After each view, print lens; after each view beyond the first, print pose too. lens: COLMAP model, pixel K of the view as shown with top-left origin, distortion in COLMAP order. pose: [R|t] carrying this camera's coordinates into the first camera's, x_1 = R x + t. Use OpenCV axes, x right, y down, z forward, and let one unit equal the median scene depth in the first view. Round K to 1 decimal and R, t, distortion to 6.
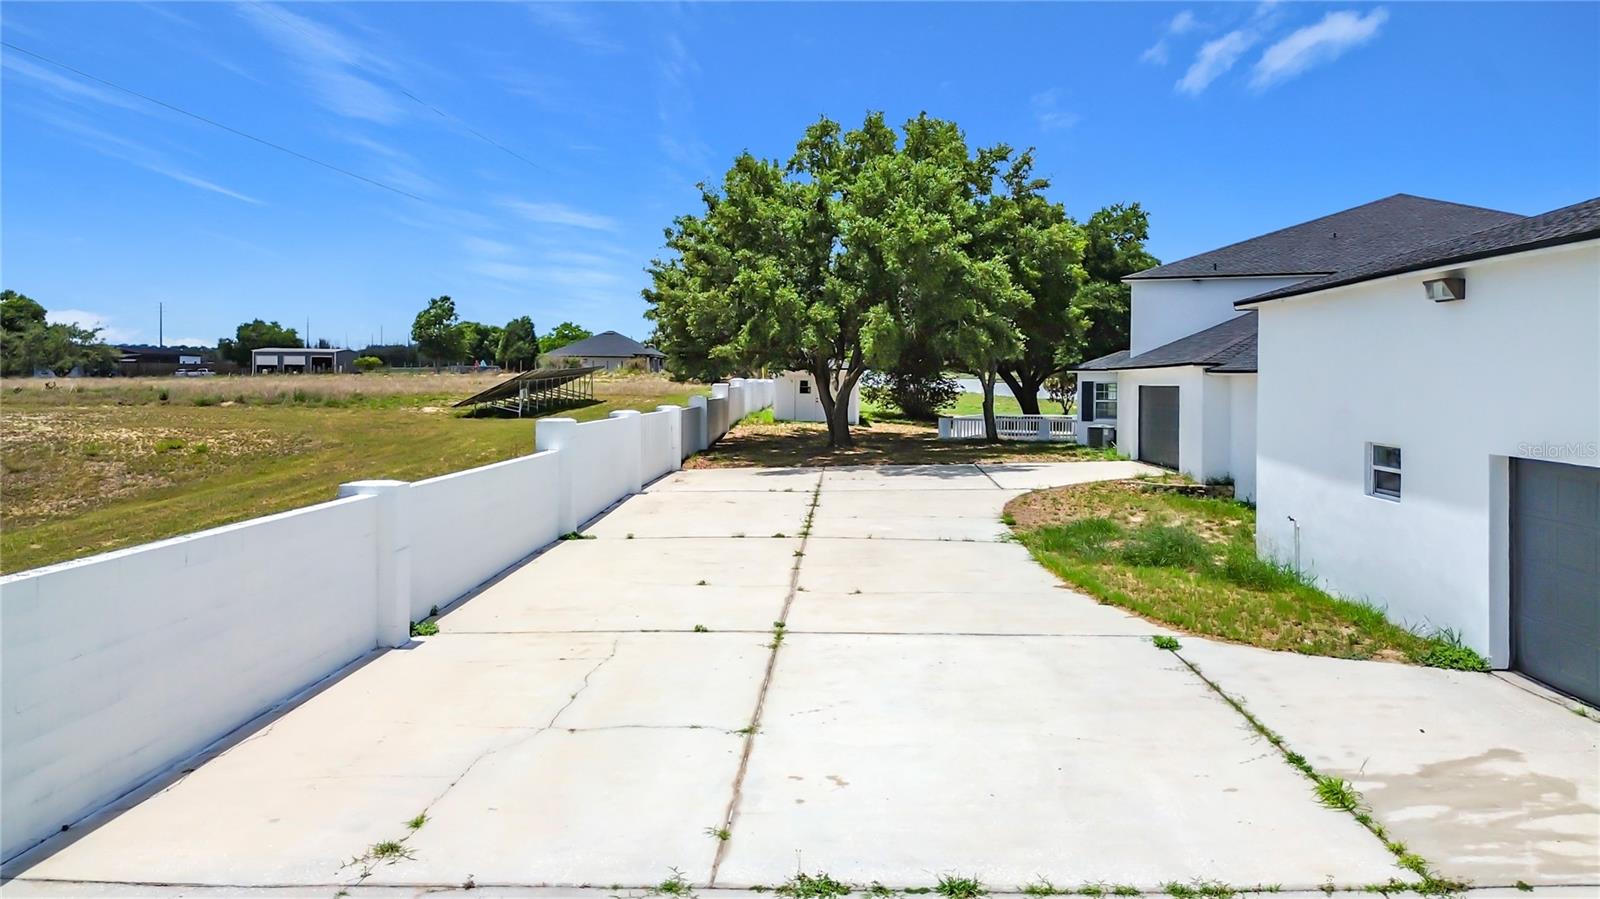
lens RADIAL K [[1180.5, 0, 806.9], [0, 1180.5, 400.0], [0, 0, 1]] dist [0.062466, -0.103829]
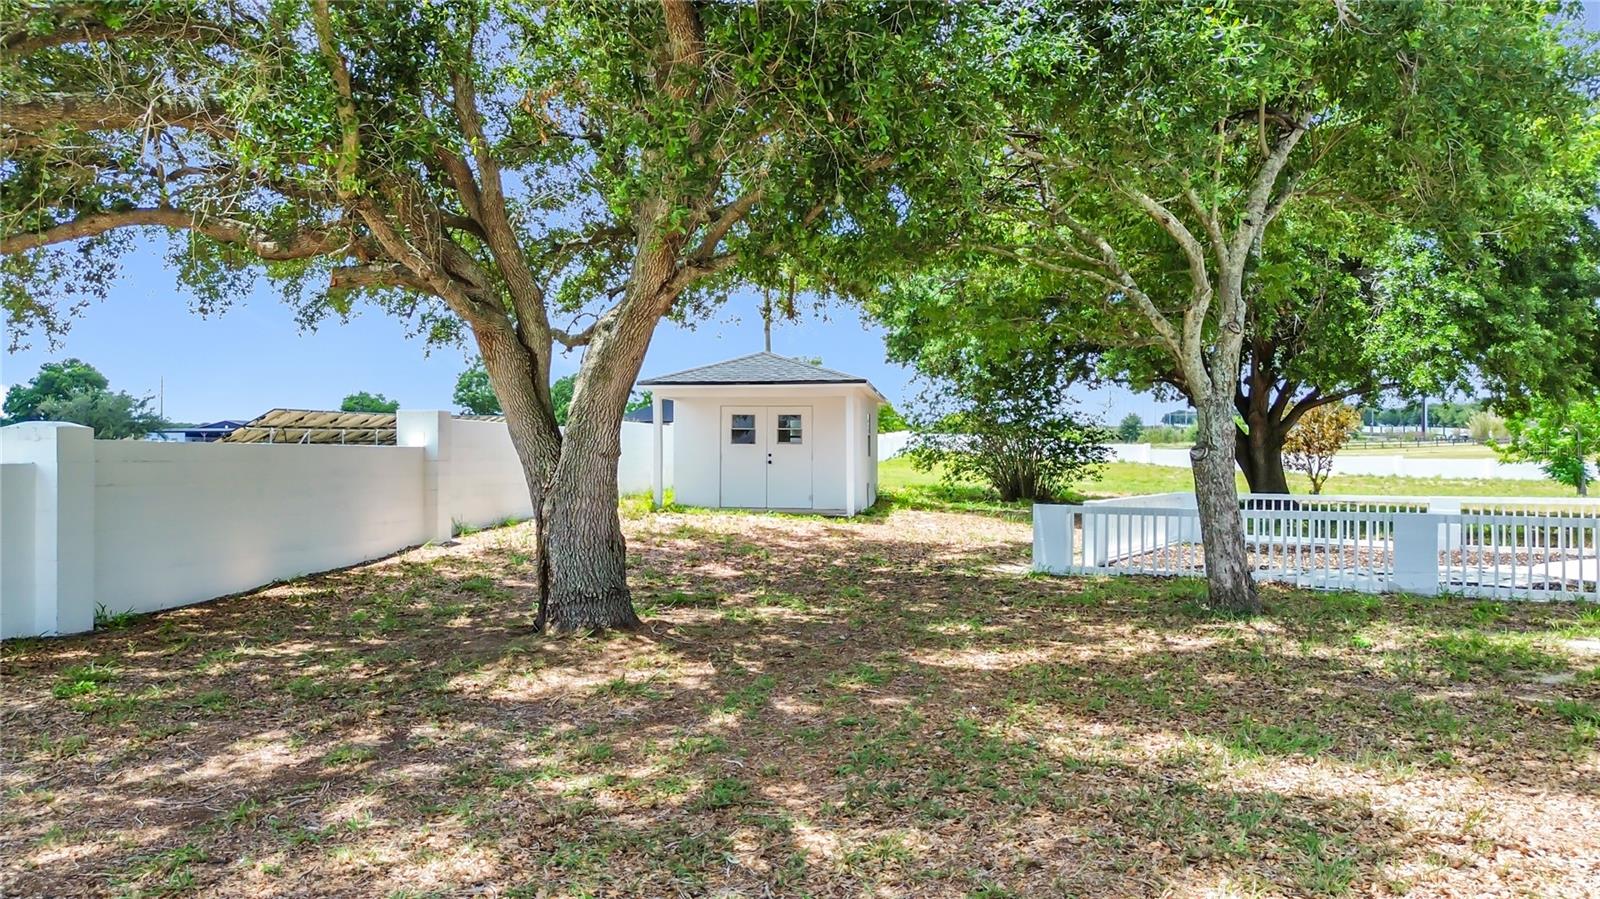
lens RADIAL K [[1164.1, 0, 795.4], [0, 1164.1, 454.4], [0, 0, 1]] dist [0.064147, -0.109348]
pose [[0.989691, -0.004688, -0.143140, 0.174973], [0.002004, 0.999820, -0.018890, 0.013713], [0.143202, 0.018409, 0.989522, 1.283967]]
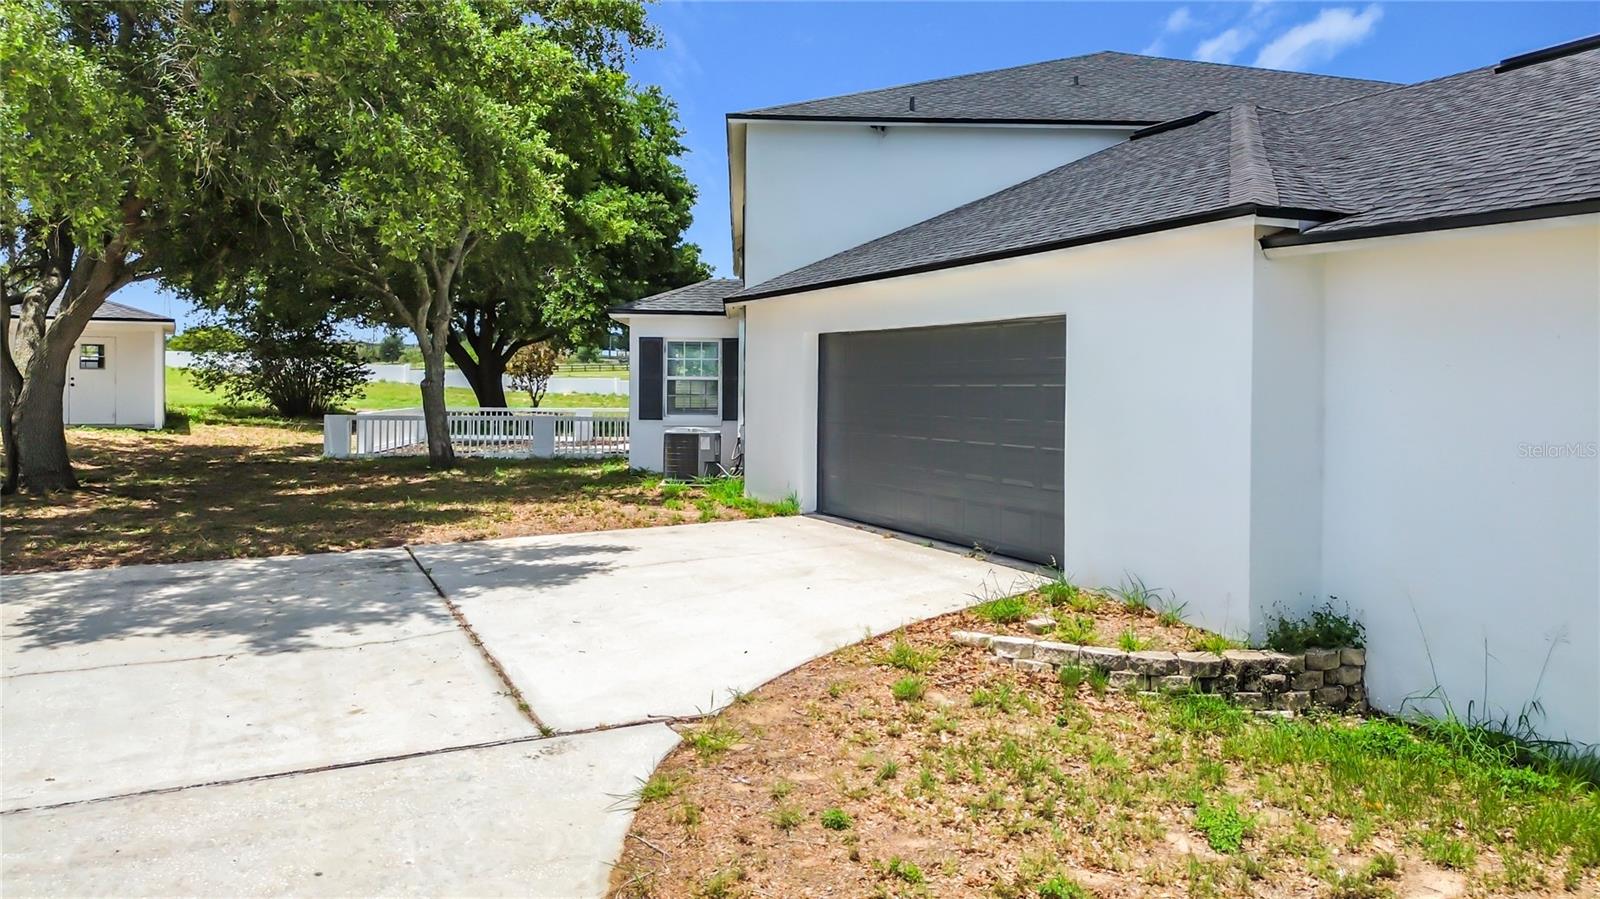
lens RADIAL K [[1180.5, 0, 806.9], [0, 1180.5, 400.0], [0, 0, 1]] dist [0.062466, -0.103829]
pose [[0.891478, -0.005900, 0.453026, 0.124743], [0.003555, 0.999976, 0.006026, 0.012175], [-0.453051, -0.003761, 0.891477, 0.887185]]
